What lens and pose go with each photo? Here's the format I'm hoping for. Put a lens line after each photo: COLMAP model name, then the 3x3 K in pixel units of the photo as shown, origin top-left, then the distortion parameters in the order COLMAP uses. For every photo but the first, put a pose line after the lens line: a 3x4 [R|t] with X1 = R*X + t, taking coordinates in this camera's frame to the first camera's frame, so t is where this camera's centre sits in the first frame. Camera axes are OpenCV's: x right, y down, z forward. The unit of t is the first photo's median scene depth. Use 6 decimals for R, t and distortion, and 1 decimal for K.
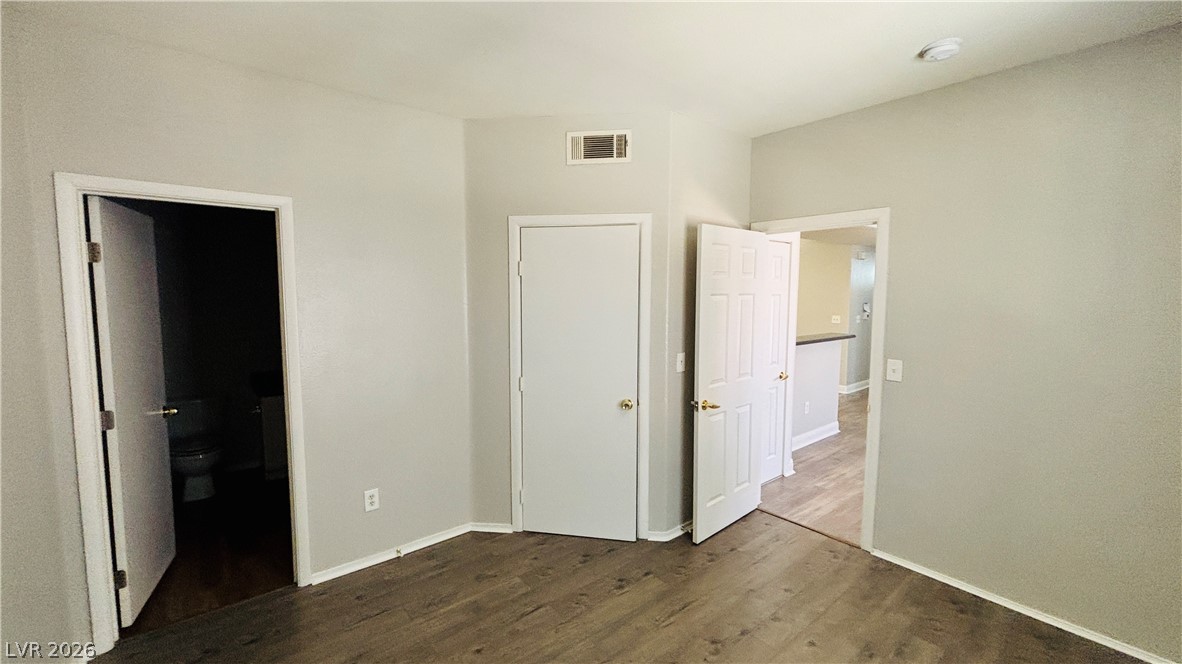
lens RADIAL K [[485.0, 0, 587.5], [0, 485.0, 332.3], [0, 0, 1]] dist [0.017894, -0.000254]
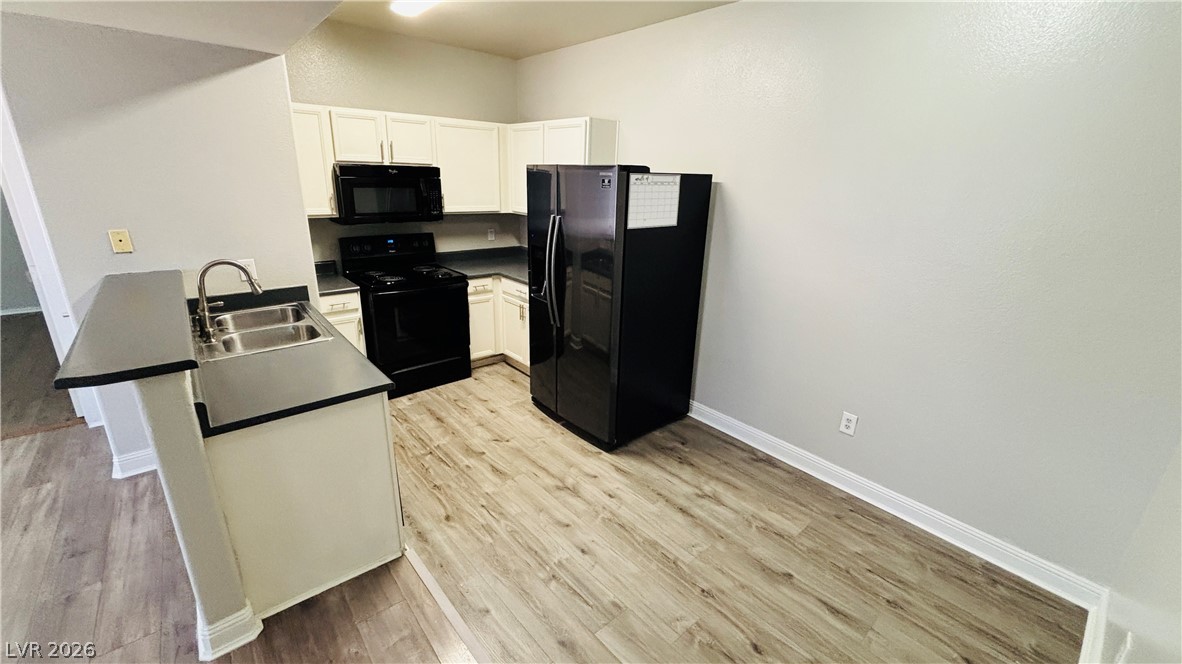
lens RADIAL K [[485.0, 0, 587.5], [0, 485.0, 332.3], [0, 0, 1]] dist [0.017894, -0.000254]
pose [[0.018417, 0.330919, -0.943479, 0.516521], [-0.095891, 0.939874, 0.327783, -0.074555], [0.995221, 0.084434, 0.049042, 0.831740]]
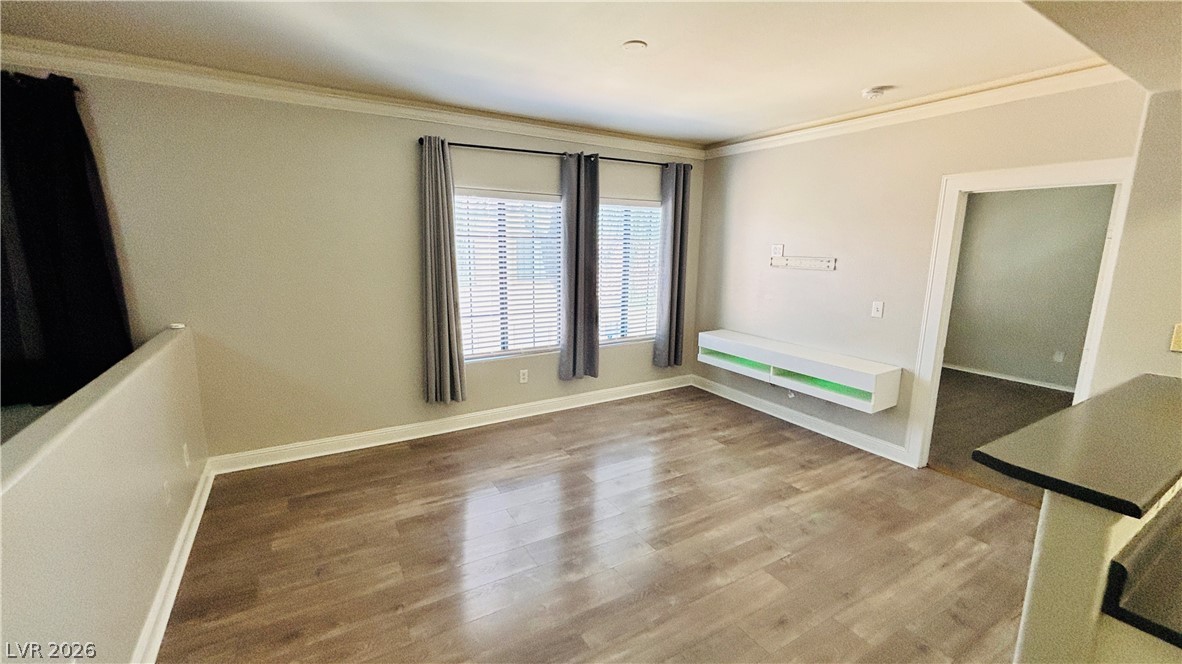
lens RADIAL K [[485.0, 0, 587.5], [0, 485.0, 332.3], [0, 0, 1]] dist [0.017894, -0.000254]
pose [[-0.990548, -0.002354, 0.137150, 0.460063], [0.031336, 0.969530, 0.242962, -0.070480], [-0.133543, 0.244963, -0.960291, 0.826657]]
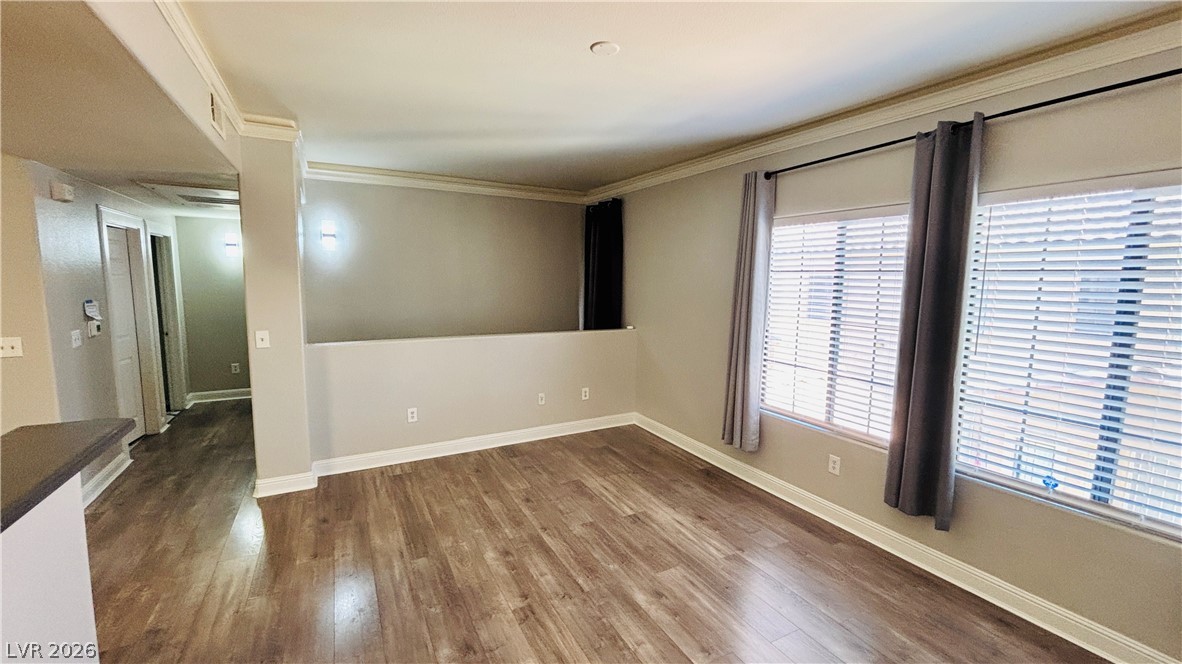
lens RADIAL K [[485.0, 0, 587.5], [0, 485.0, 332.3], [0, 0, 1]] dist [0.017894, -0.000254]
pose [[0.195589, -0.081228, 0.977316, 0.216835], [0.053346, 0.995970, 0.072102, -0.039571], [-0.979234, 0.038034, 0.199134, 0.470308]]
